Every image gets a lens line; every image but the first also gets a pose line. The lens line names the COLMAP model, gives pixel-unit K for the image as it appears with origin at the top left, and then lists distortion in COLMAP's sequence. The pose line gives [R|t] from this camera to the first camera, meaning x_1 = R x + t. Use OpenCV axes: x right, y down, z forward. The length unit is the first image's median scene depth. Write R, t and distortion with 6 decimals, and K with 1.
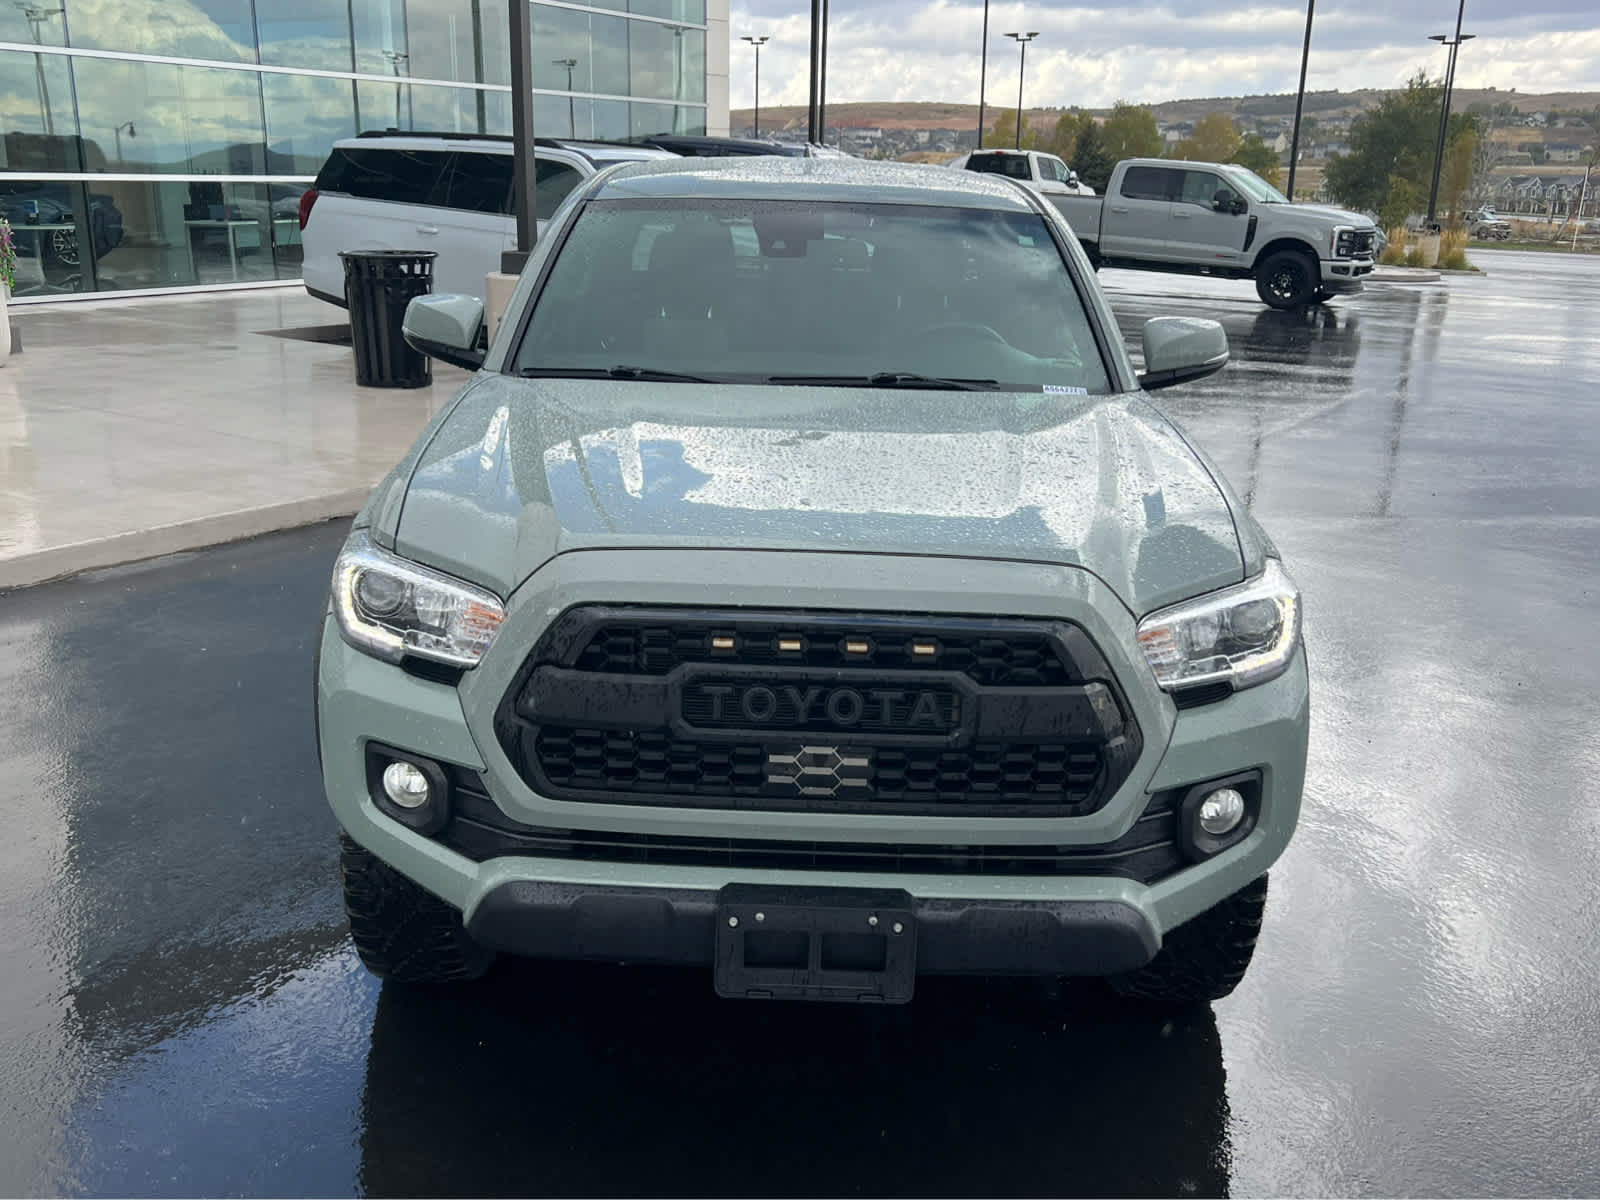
lens RADIAL K [[1536.5, 0, 787.5], [0, 1536.5, 599.0], [0, 0, 1]] dist [0.023547, 0.000000]
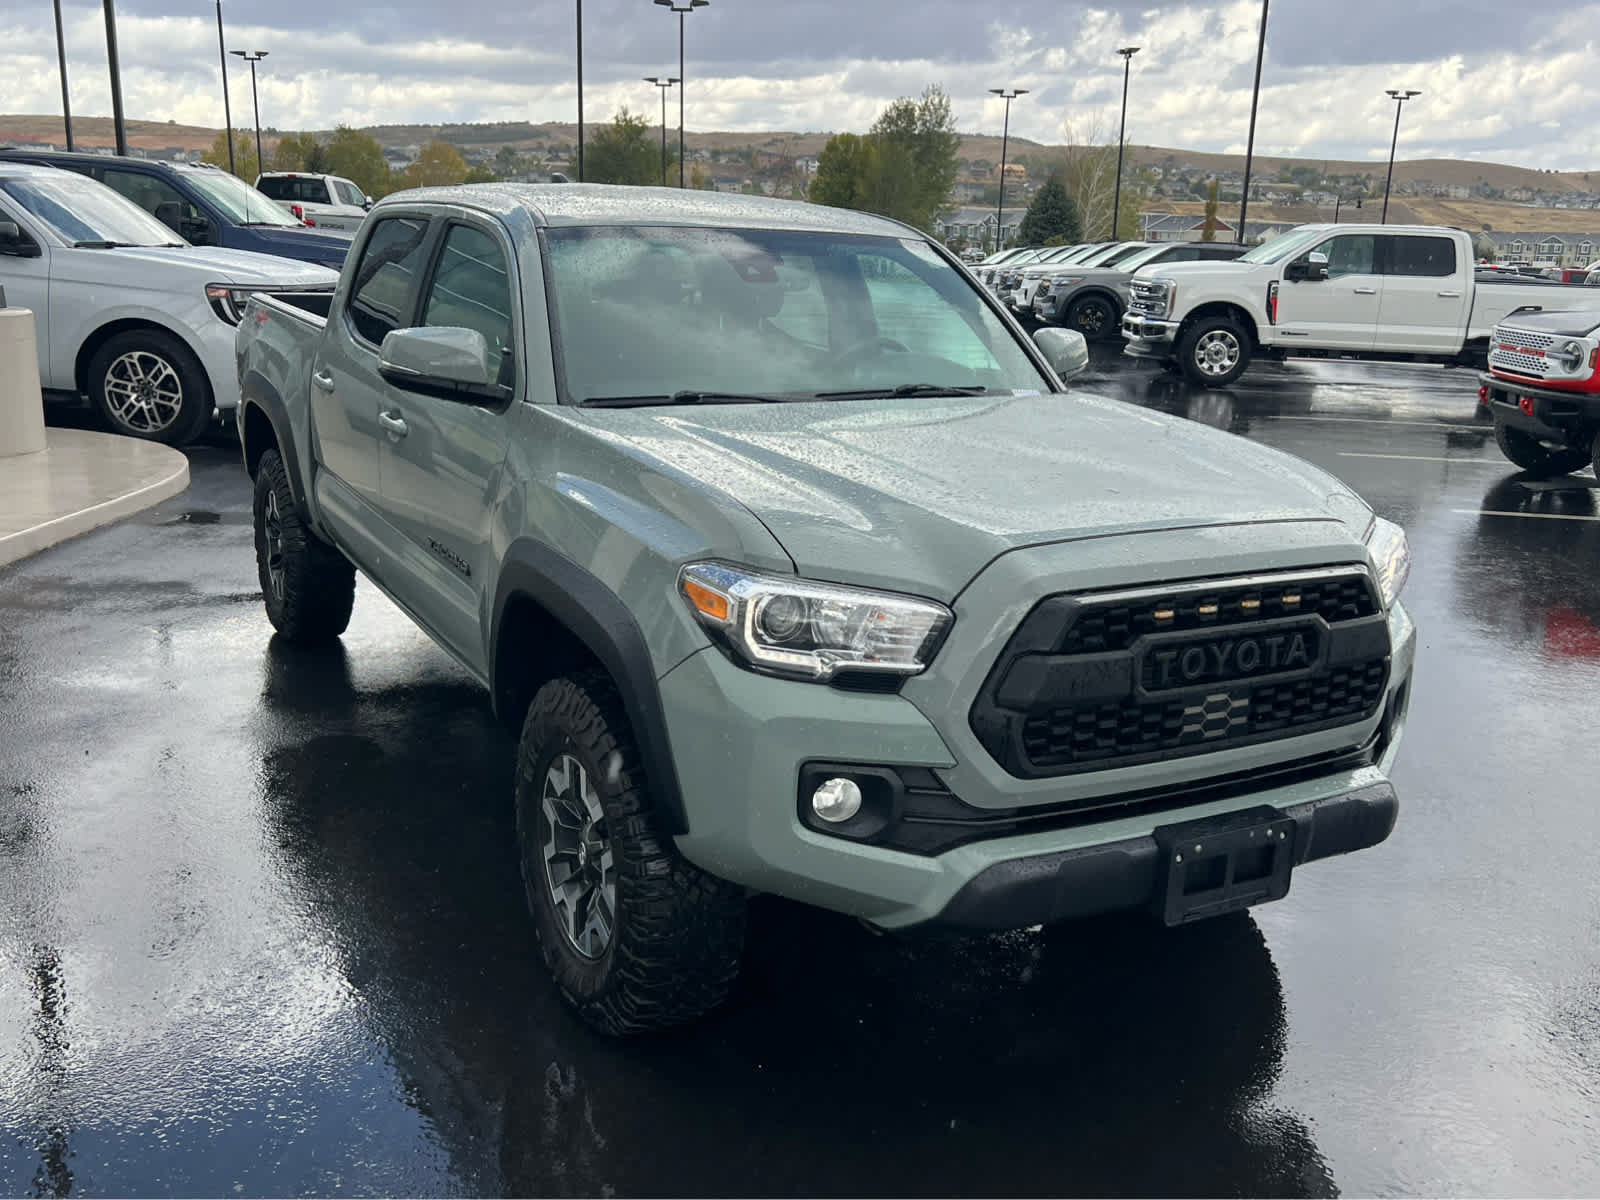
lens RADIAL K [[1536.5, 0, 790.6], [0, 1536.5, 593.9], [0, 0, 1]] dist [0.023547, 0.000000]
pose [[0.870998, -0.115071, 0.477620, -0.769445], [0.123679, 0.992230, 0.013511, -0.033607], [-0.475464, 0.047303, 0.878462, 0.116021]]
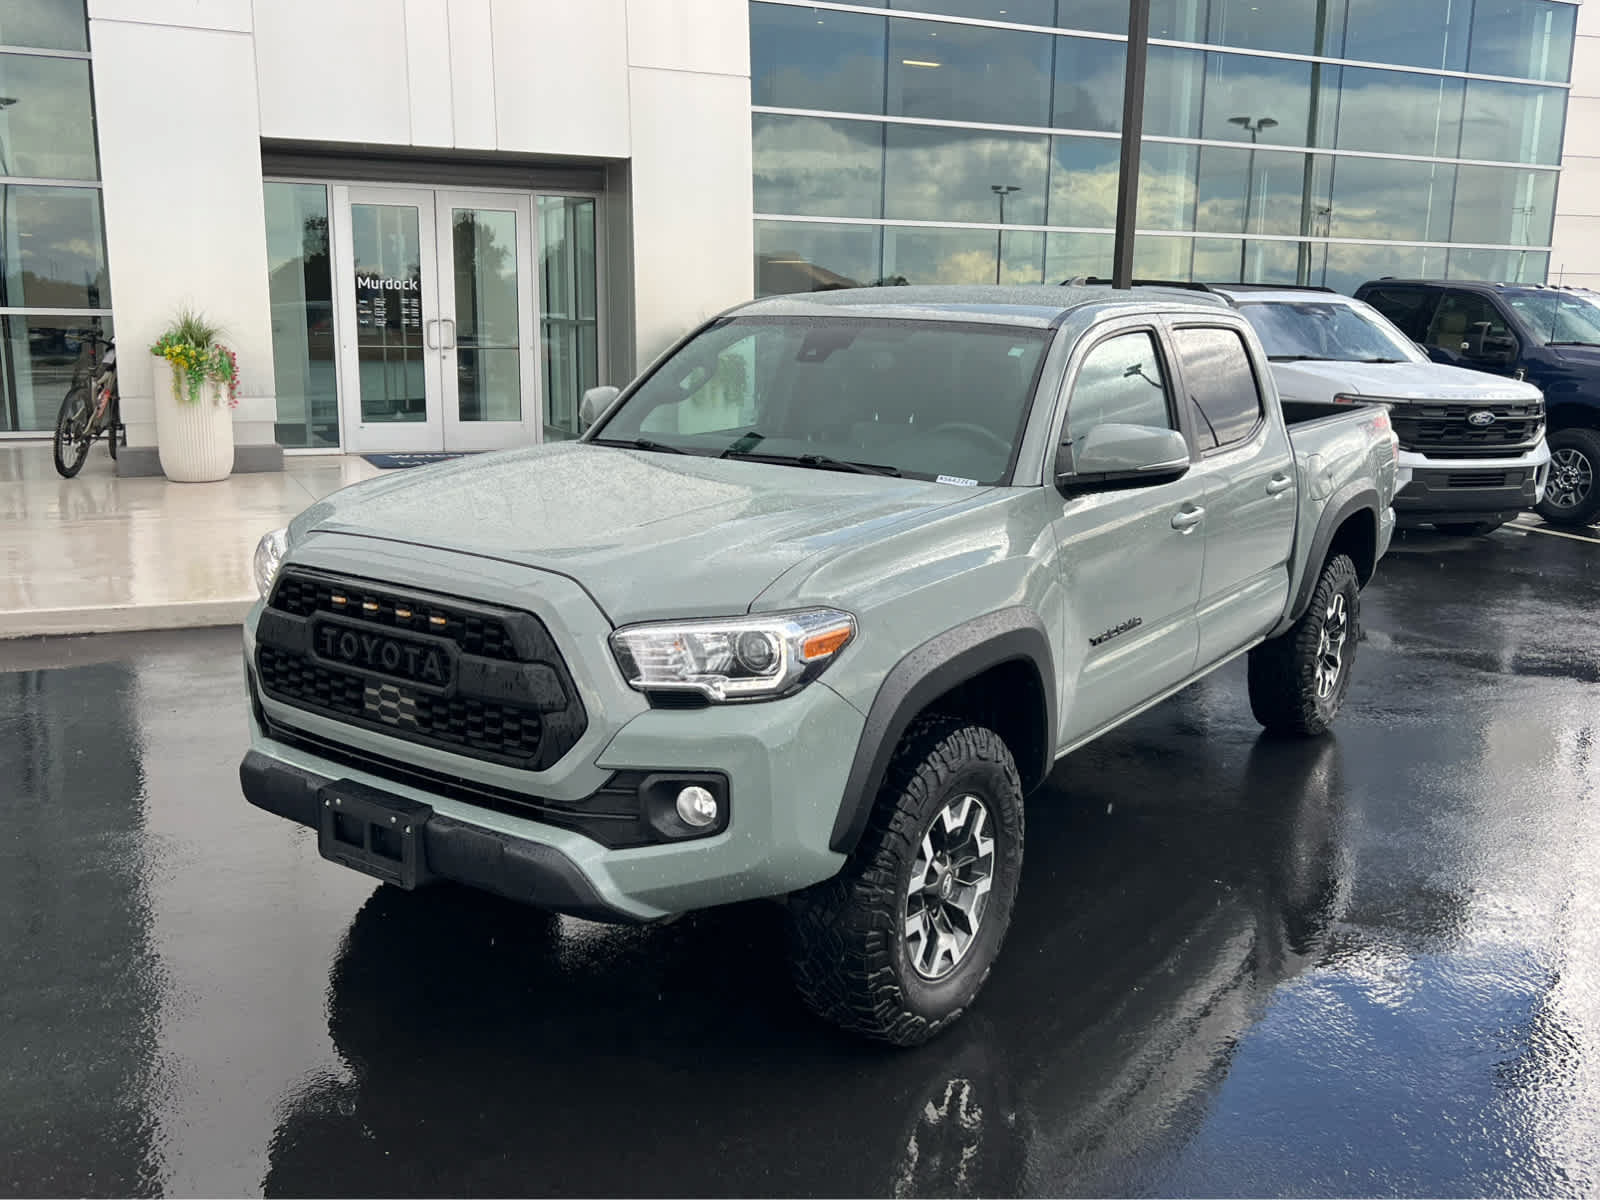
lens RADIAL K [[1536.5, 0, 798.4], [0, 1536.5, 596.9], [0, 0, 1]] dist [0.023547, 0.000000]
pose [[0.825012, 0.105870, -0.555110, 1.011865], [-0.159419, 0.986000, -0.048881, 0.025949], [0.542163, 0.128822, 0.830339, 0.050184]]
